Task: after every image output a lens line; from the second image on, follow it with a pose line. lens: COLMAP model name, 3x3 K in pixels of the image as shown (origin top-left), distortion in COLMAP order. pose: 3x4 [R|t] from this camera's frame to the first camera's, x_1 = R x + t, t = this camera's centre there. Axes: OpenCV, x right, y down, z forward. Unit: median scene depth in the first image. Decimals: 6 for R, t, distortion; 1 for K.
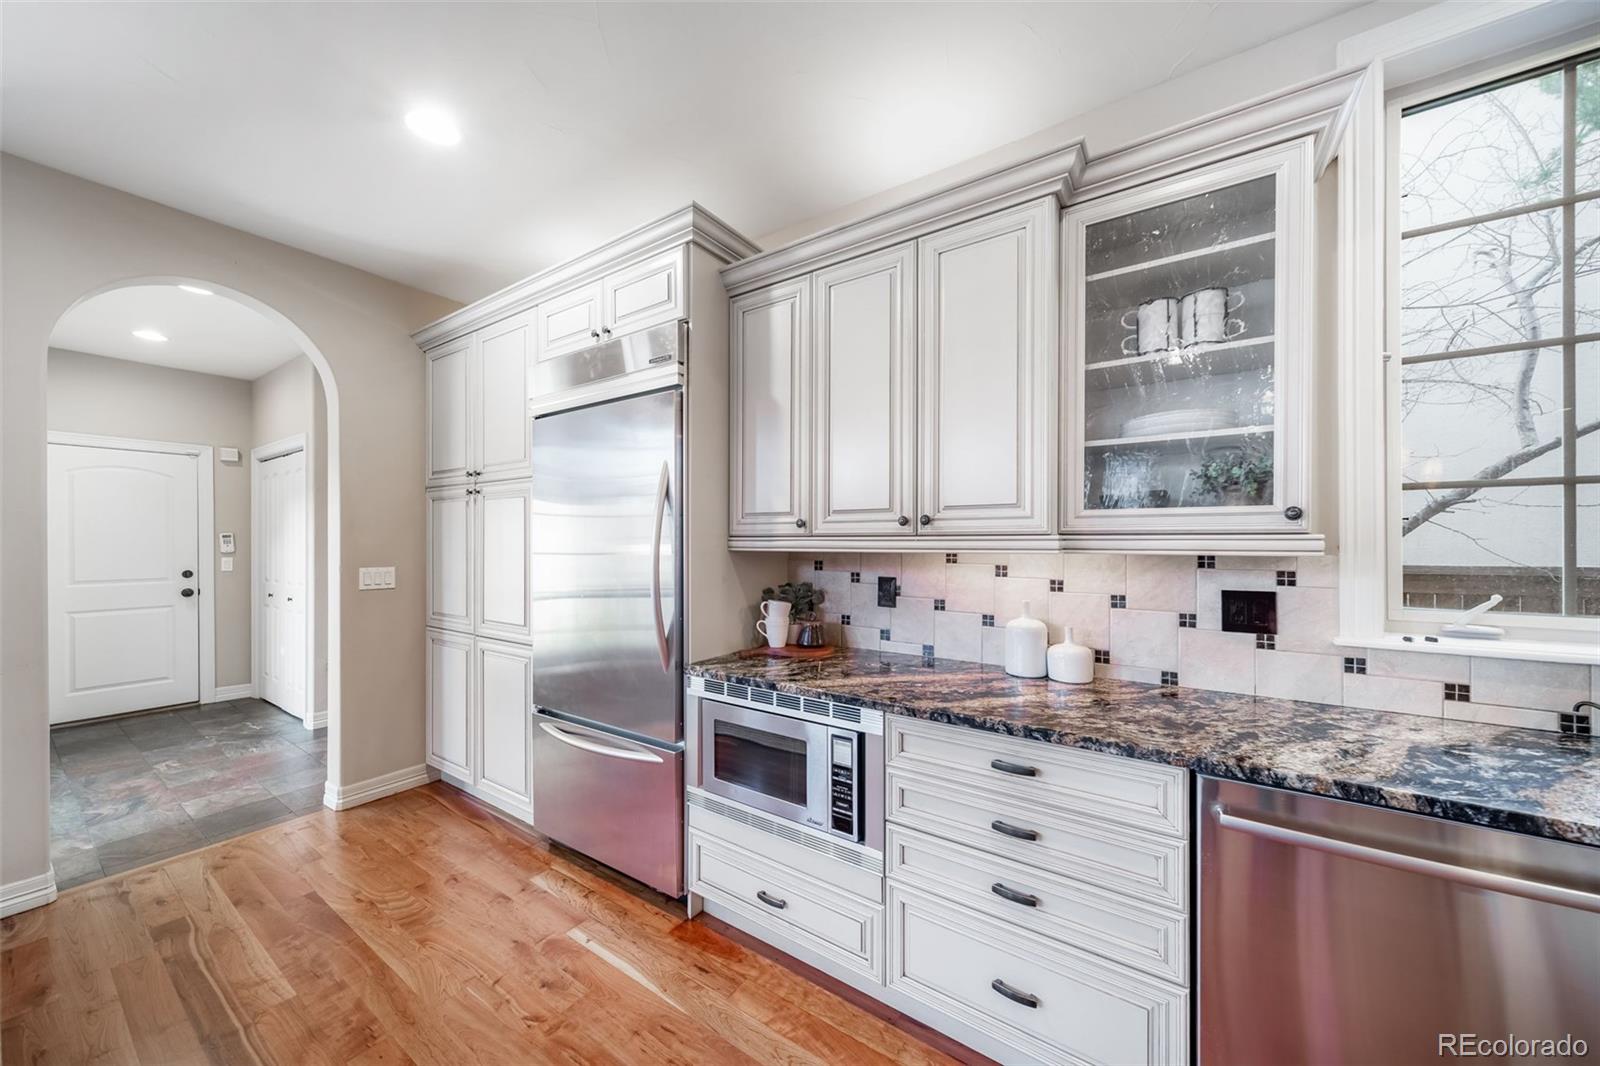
lens RADIAL K [[579.6, 0, 794.6], [0, 579.6, 538.3], [0, 0, 1]] dist [-0.000751, 0.000019]
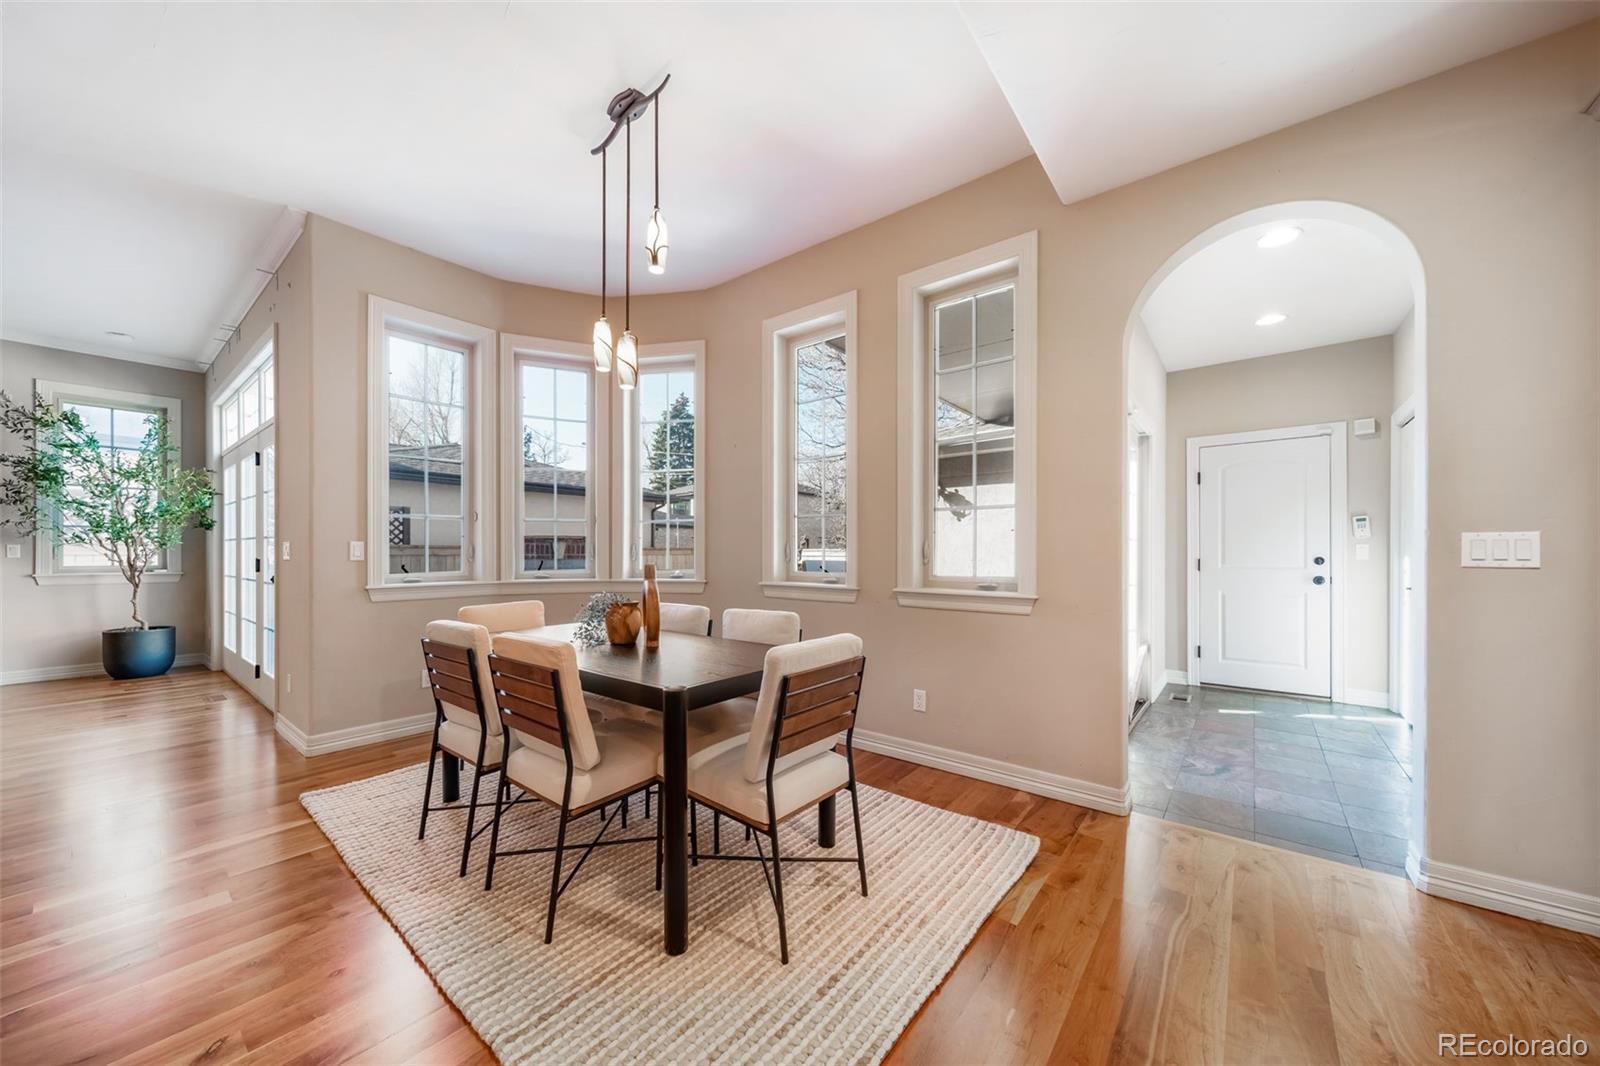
lens RADIAL K [[579.6, 0, 795.2], [0, 579.6, 550.3], [0, 0, 1]] dist [-0.000751, 0.000019]
pose [[-0.070355, -0.005764, -0.997505, -0.052886], [-0.001942, 0.999982, -0.005641, 0.068695], [0.997520, 0.001540, -0.070365, 0.276475]]
